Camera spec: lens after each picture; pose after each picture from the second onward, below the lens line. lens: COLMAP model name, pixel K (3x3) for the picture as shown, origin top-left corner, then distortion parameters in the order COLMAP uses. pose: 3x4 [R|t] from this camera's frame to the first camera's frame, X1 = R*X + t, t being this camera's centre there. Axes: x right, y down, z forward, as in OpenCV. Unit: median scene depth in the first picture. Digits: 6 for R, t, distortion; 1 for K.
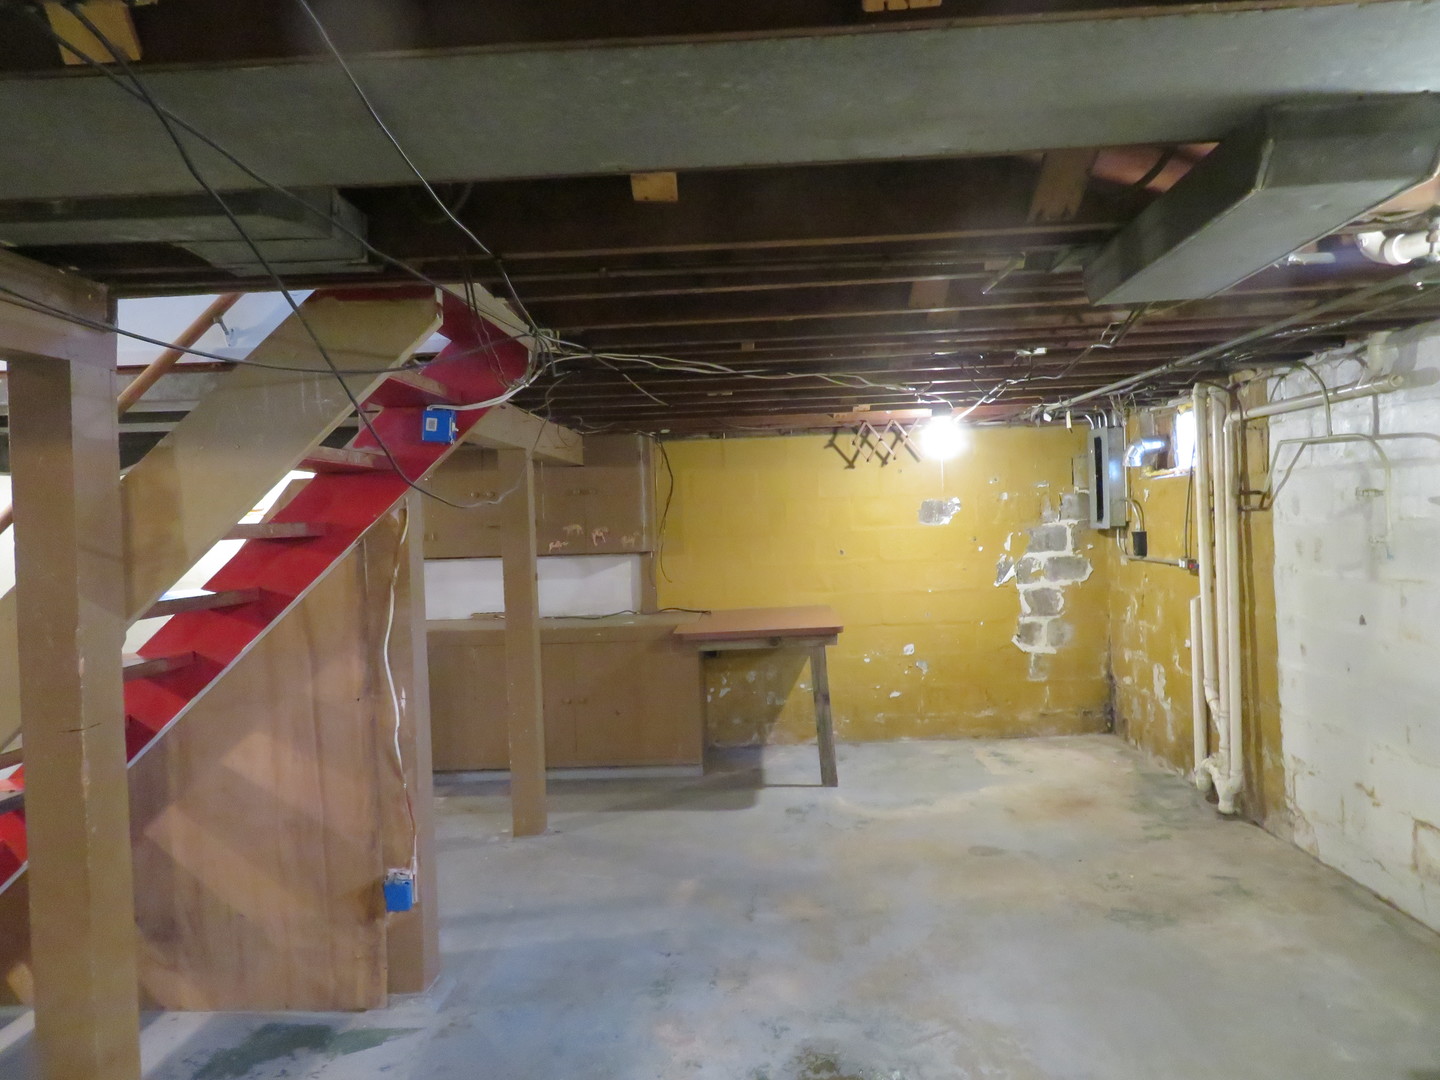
lens RADIAL K [[1021.2, 0, 722.0], [0, 1021.2, 536.7], [0, 0, 1]] dist [-0.005049, -0.004144]
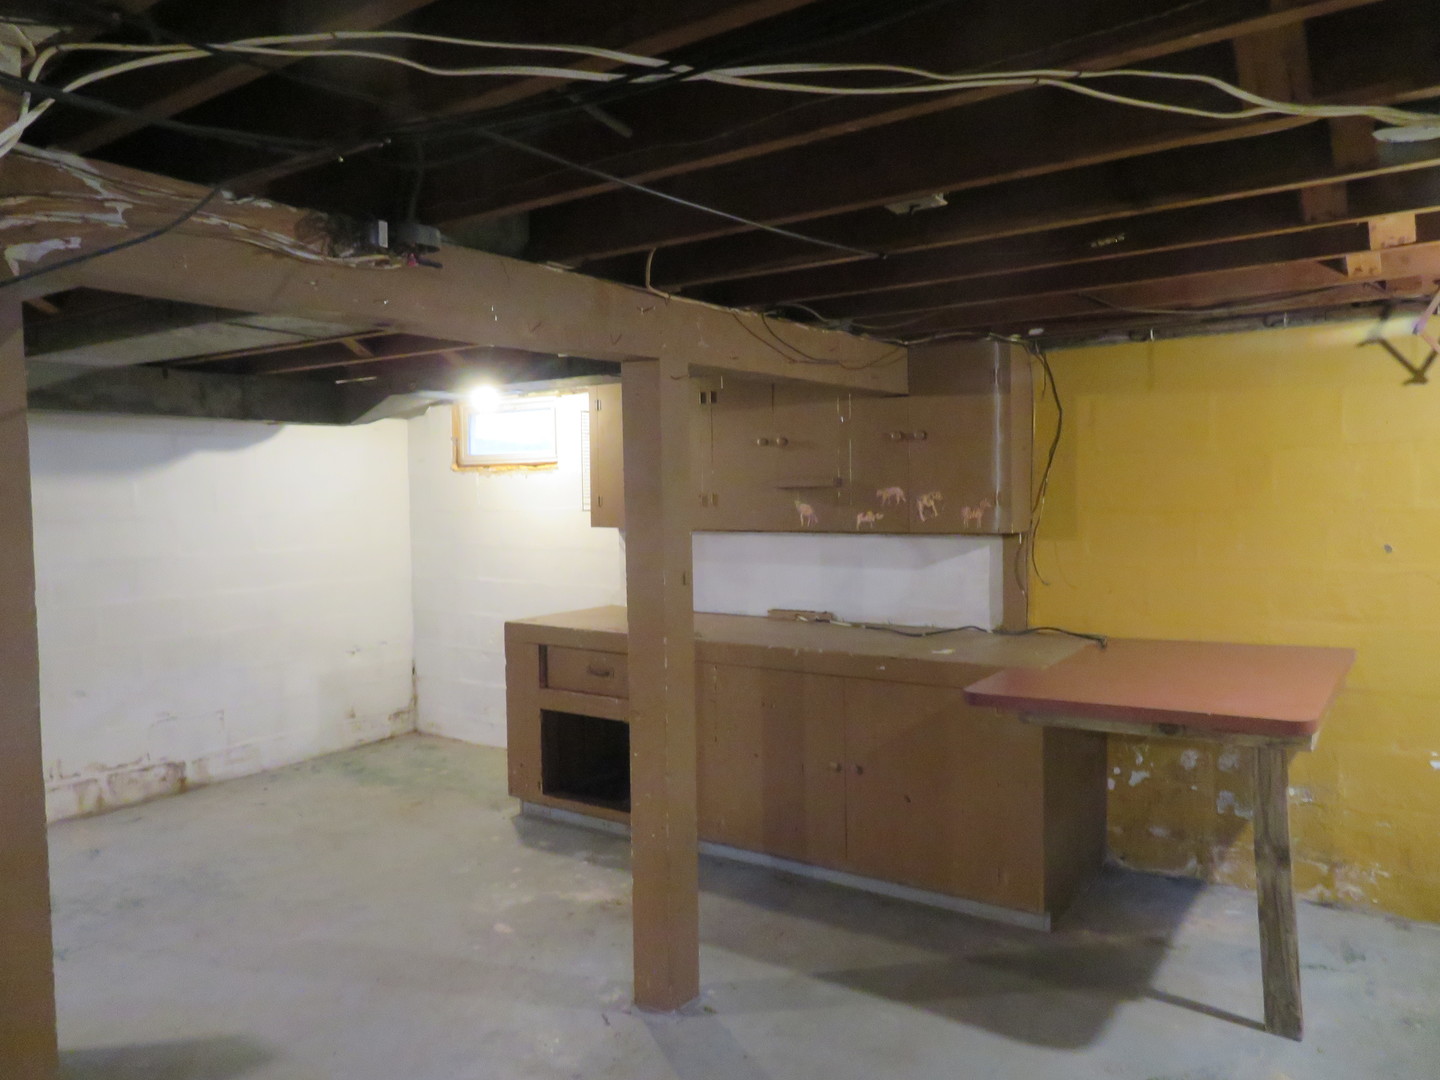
lens RADIAL K [[1021.2, 0, 717.8], [0, 1021.2, 541.3], [0, 0, 1]] dist [-0.005049, -0.004144]
pose [[0.833154, 0.044749, -0.551227, 0.119240], [-0.016901, 0.998316, 0.055497, -0.011560], [0.552782, -0.036921, 0.832508, 0.391821]]
